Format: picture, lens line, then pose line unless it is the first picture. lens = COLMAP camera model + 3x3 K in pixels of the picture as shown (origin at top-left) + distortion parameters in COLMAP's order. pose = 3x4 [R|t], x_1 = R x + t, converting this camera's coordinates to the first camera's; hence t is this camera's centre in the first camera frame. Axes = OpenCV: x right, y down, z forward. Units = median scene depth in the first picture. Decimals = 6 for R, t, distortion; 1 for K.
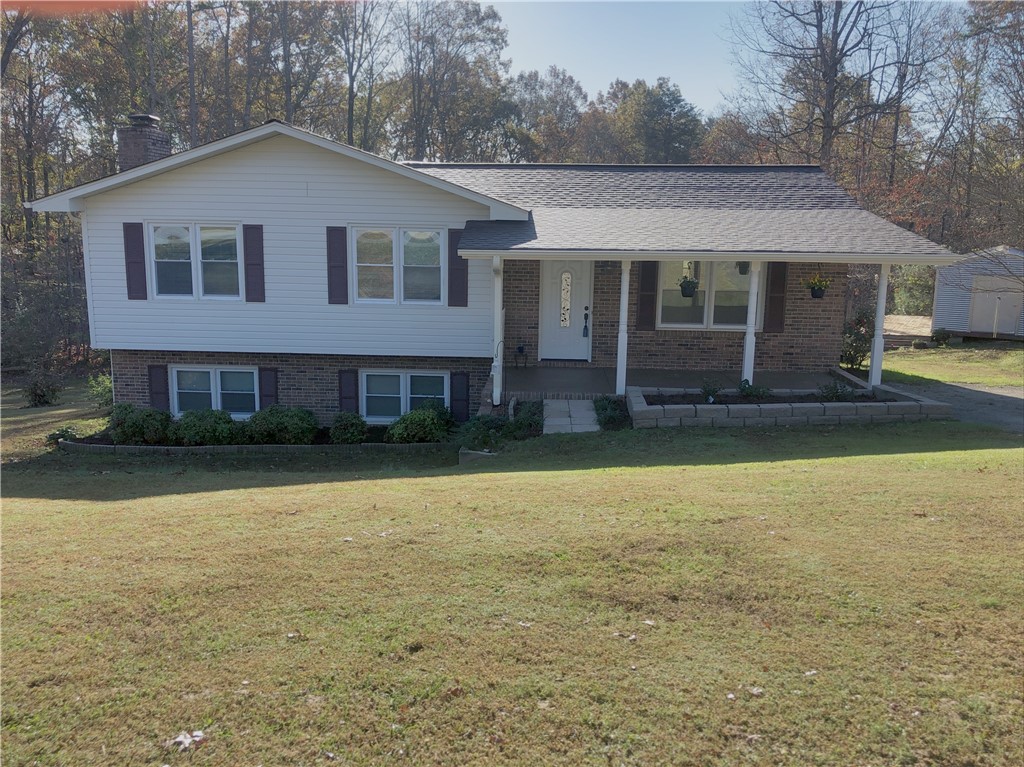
lens RADIAL K [[833.8, 0, 507.3], [0, 833.8, 357.2], [0, 0, 1]] dist [0.080496, -0.100209]
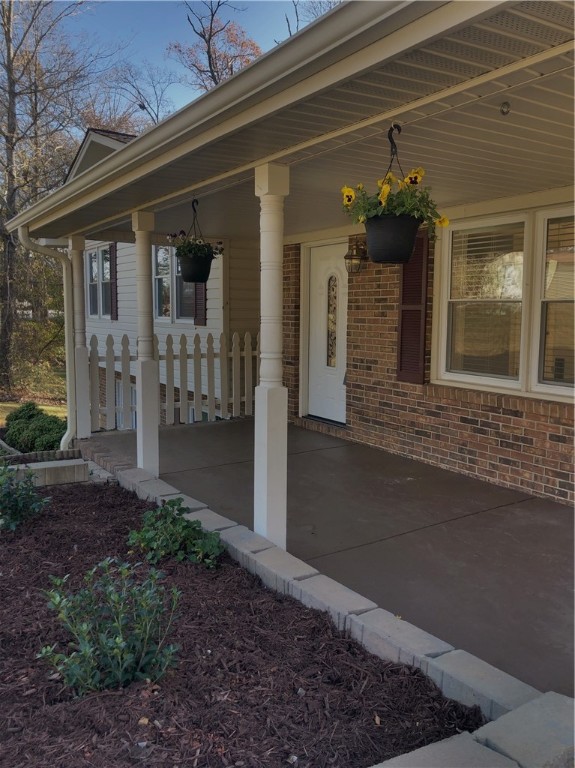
lens RADIAL K [[625.3, 0, 288.2], [0, 625.3, 378.7], [0, 0, 1]] dist [0.080496, -0.100209]
pose [[0.578749, 0.079809, -0.811591, 0.414398], [-0.129865, 0.991520, 0.004896, -0.025439], [0.805099, 0.102564, 0.584206, 0.697985]]
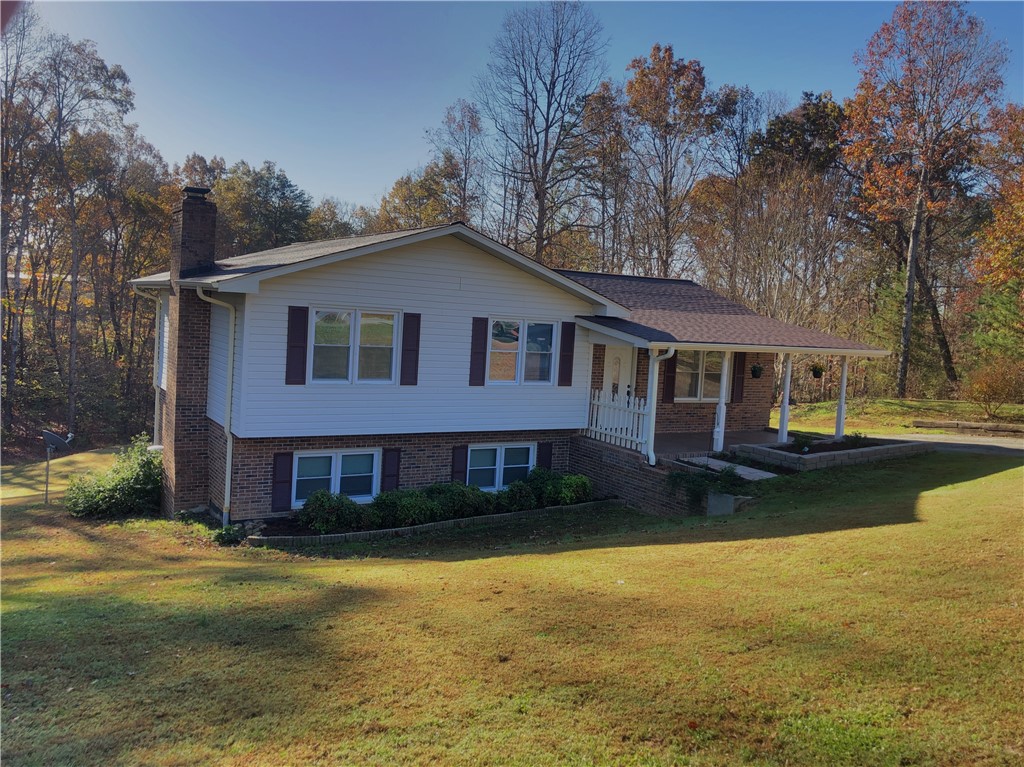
lens RADIAL K [[833.8, 0, 507.3], [0, 833.8, 357.2], [0, 0, 1]] dist [0.080496, -0.100209]
pose [[0.829355, 0.005383, 0.558697, -0.742031], [0.045256, 0.996021, -0.076776, -0.013922], [-0.556887, 0.088959, 0.825811, 0.058921]]
